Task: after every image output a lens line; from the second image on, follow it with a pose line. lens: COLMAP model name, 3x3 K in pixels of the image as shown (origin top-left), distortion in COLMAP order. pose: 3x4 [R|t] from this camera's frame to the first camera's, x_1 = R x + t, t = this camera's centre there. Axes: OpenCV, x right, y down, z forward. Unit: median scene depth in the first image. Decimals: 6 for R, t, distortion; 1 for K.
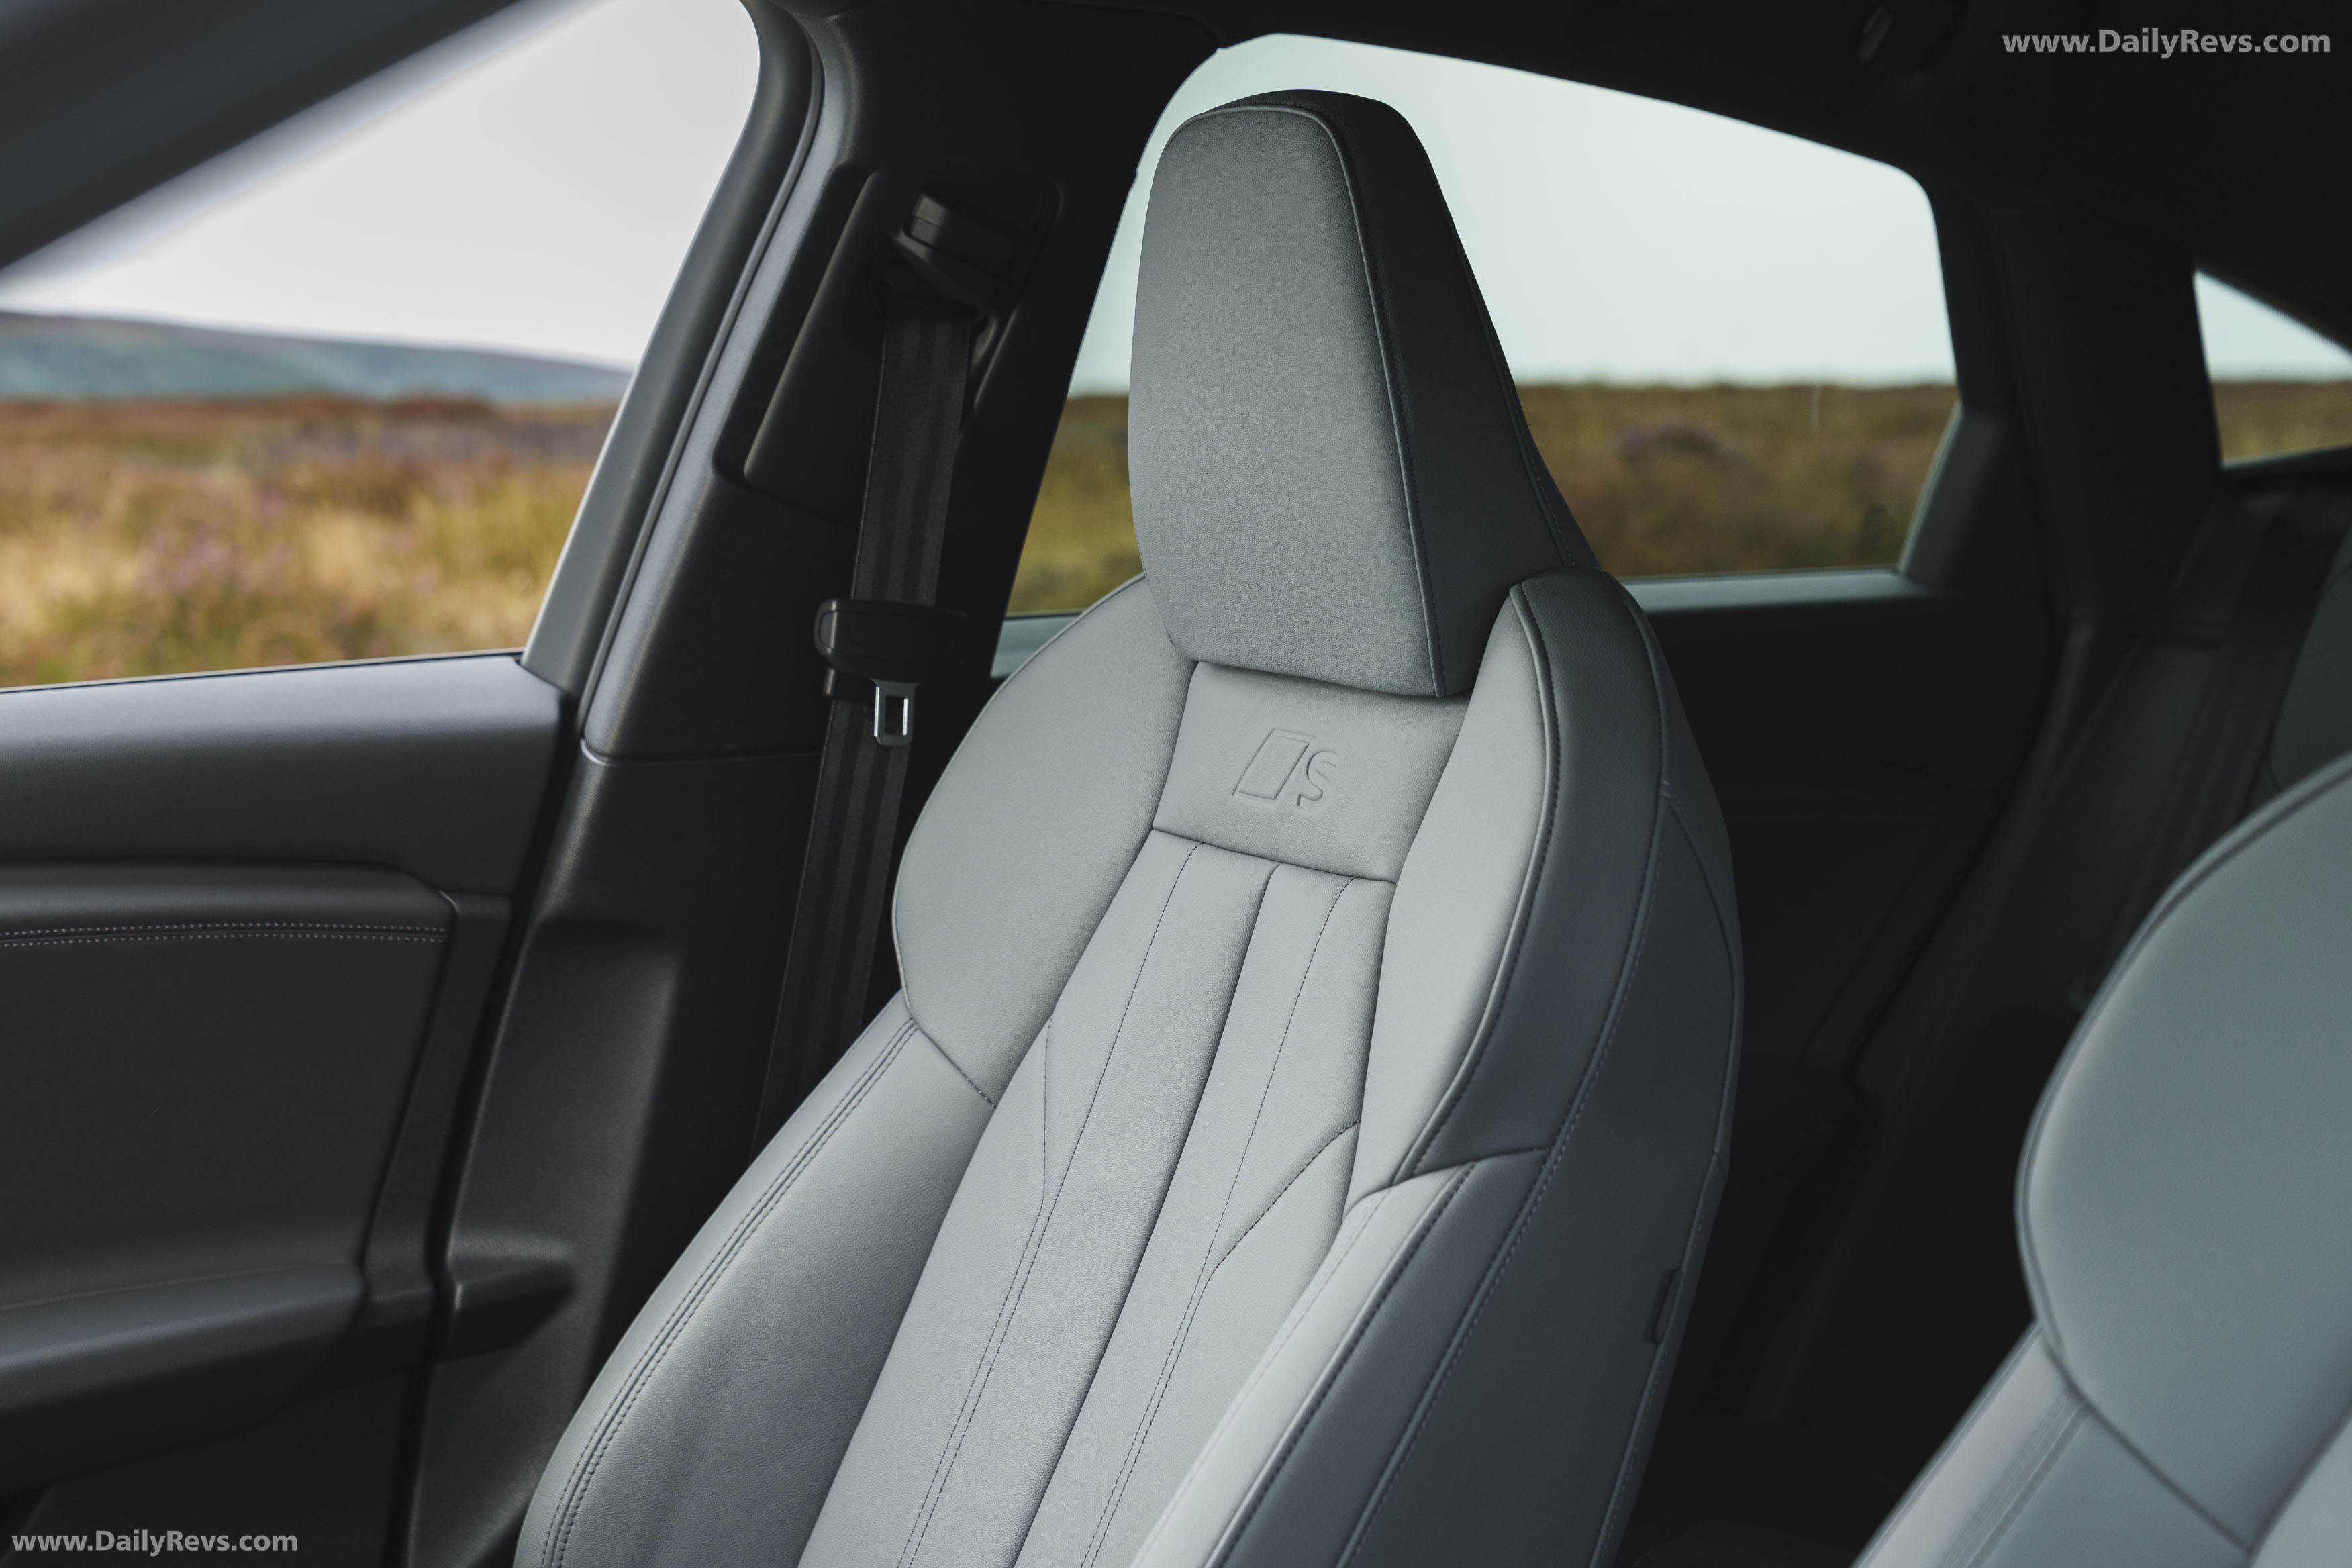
lens RADIAL K [[3719.4, 0, 1176.1], [0, 3719.4, 786.9], [0, 0, 1]] dist [-0.000079, 0.000000]
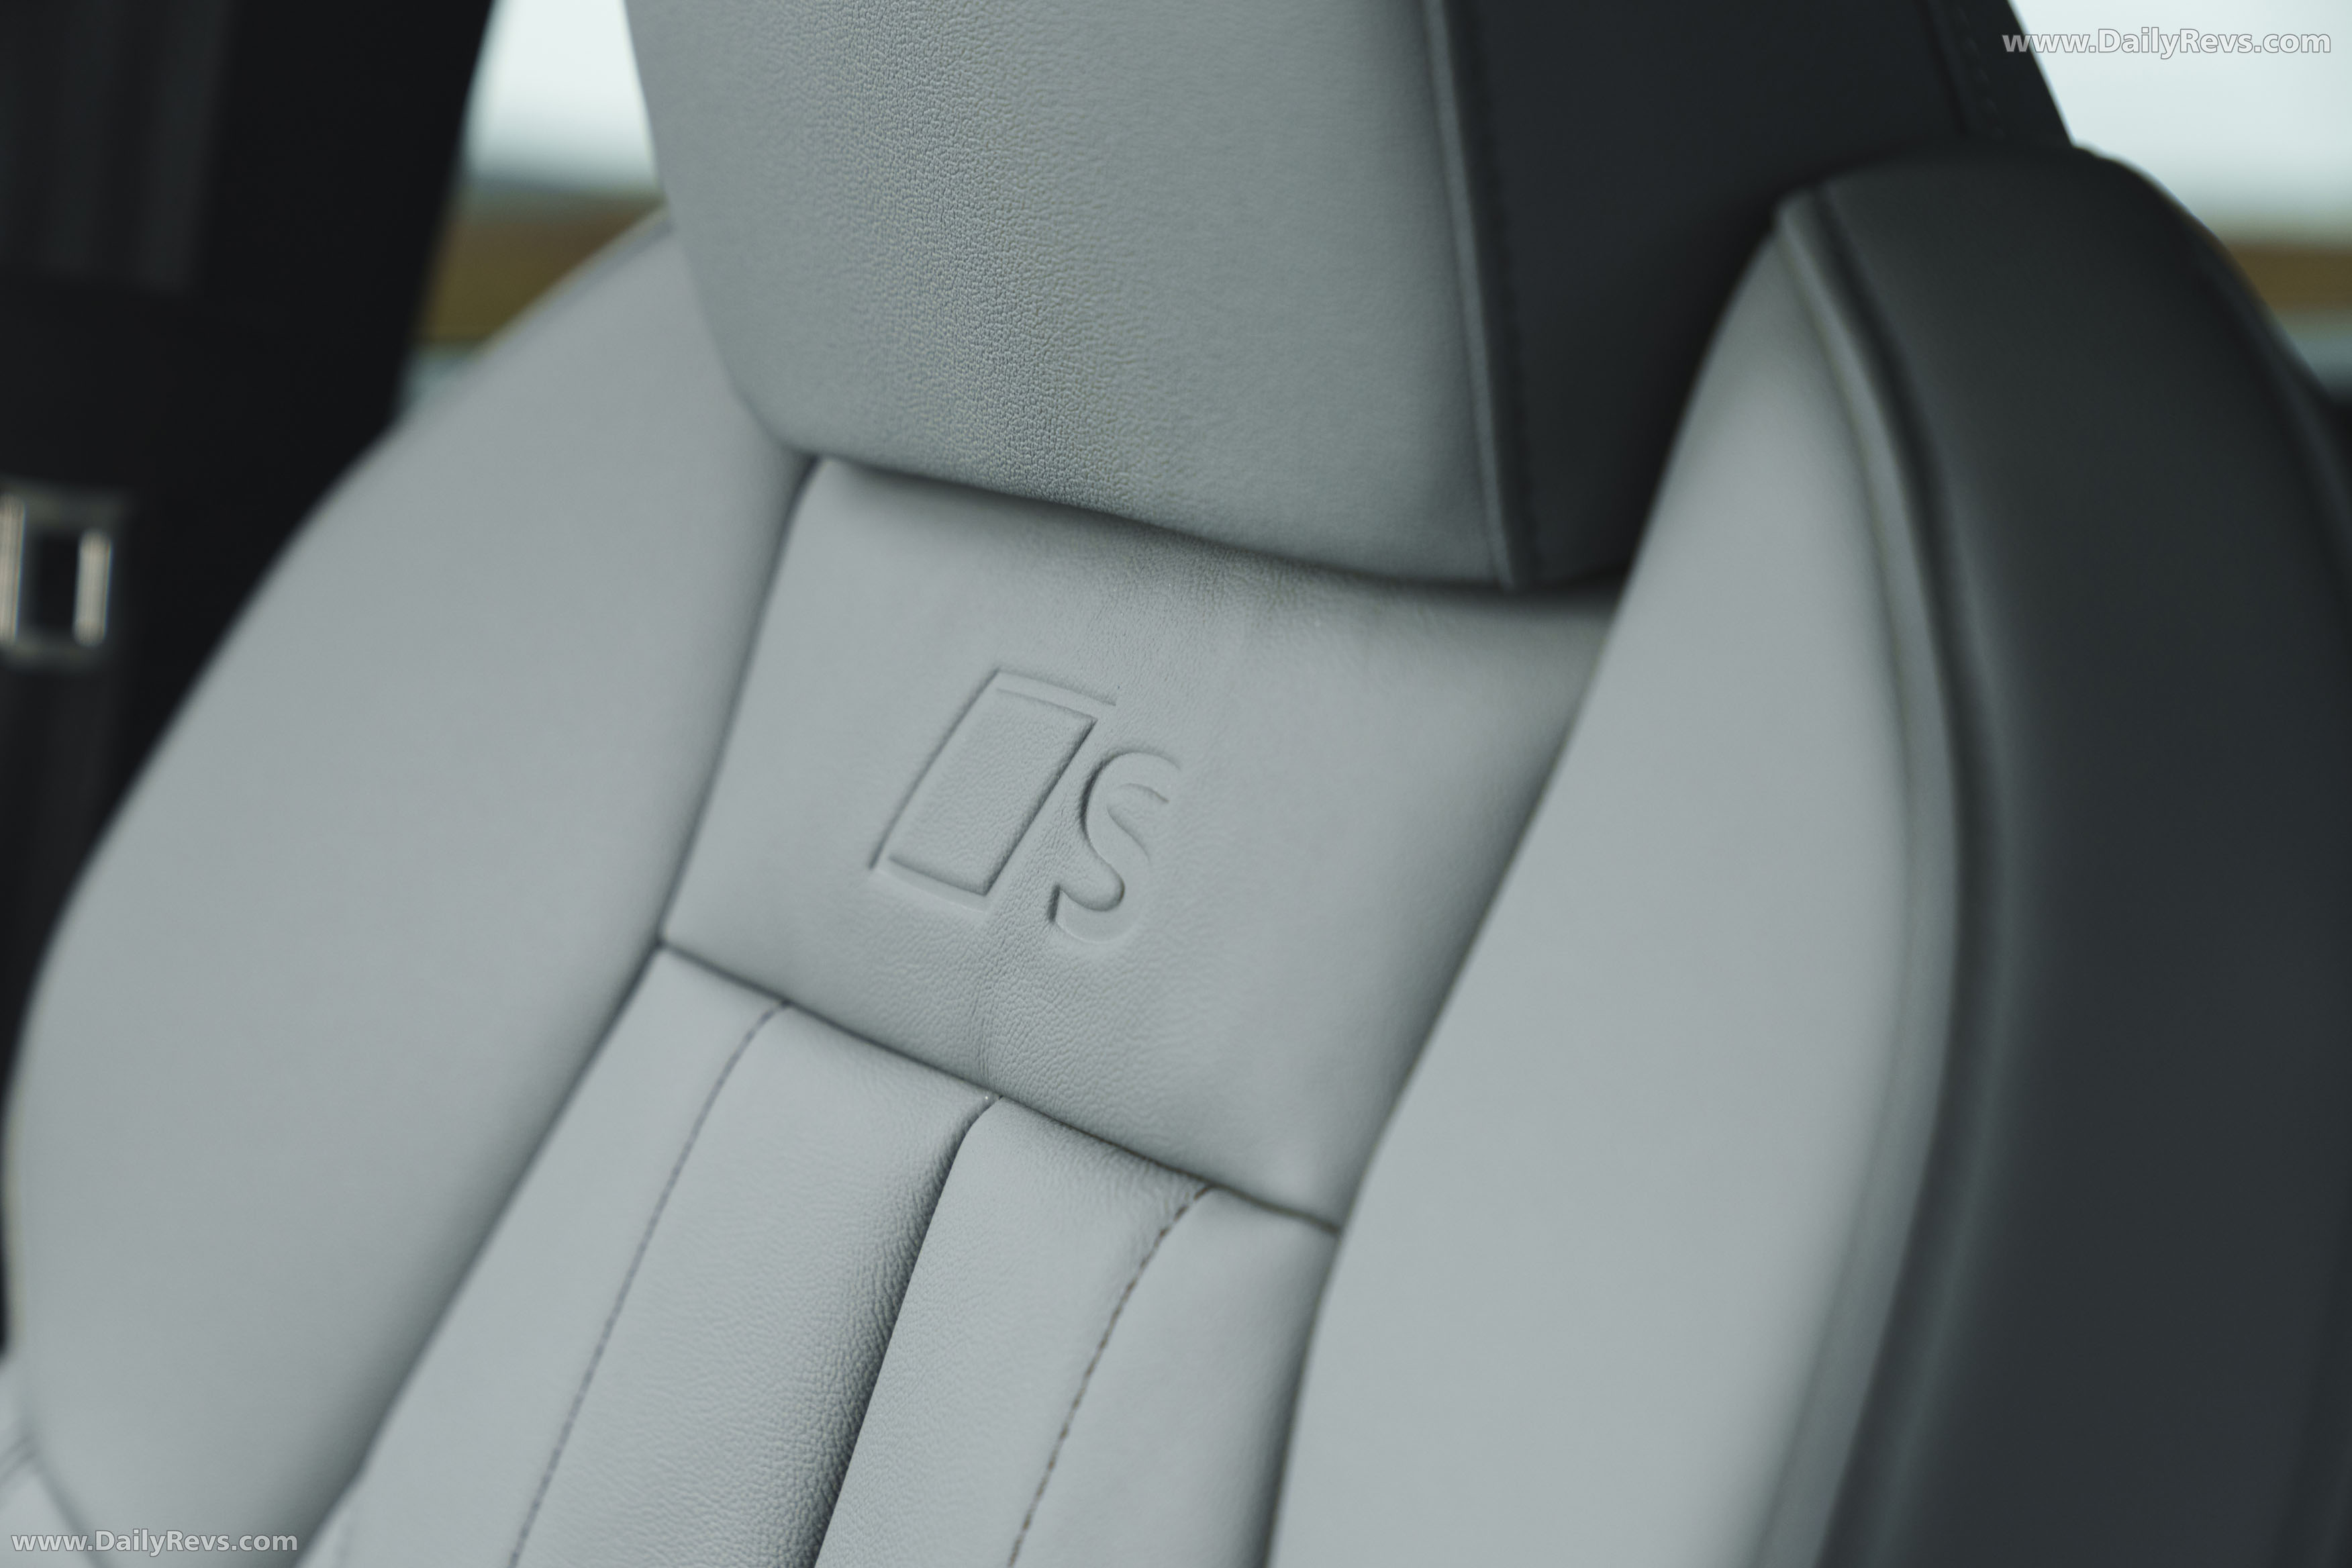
lens RADIAL K [[4820.0, 0, 1176.5], [0, 4820.0, 780.5], [0, 0, 1]] dist [-0.005326, 0.000000]
pose [[0.999349, 0.035522, -0.006305, 0.045596], [-0.035384, 0.999157, 0.020828, -0.015490], [0.007040, -0.020591, 0.999763, 0.601142]]
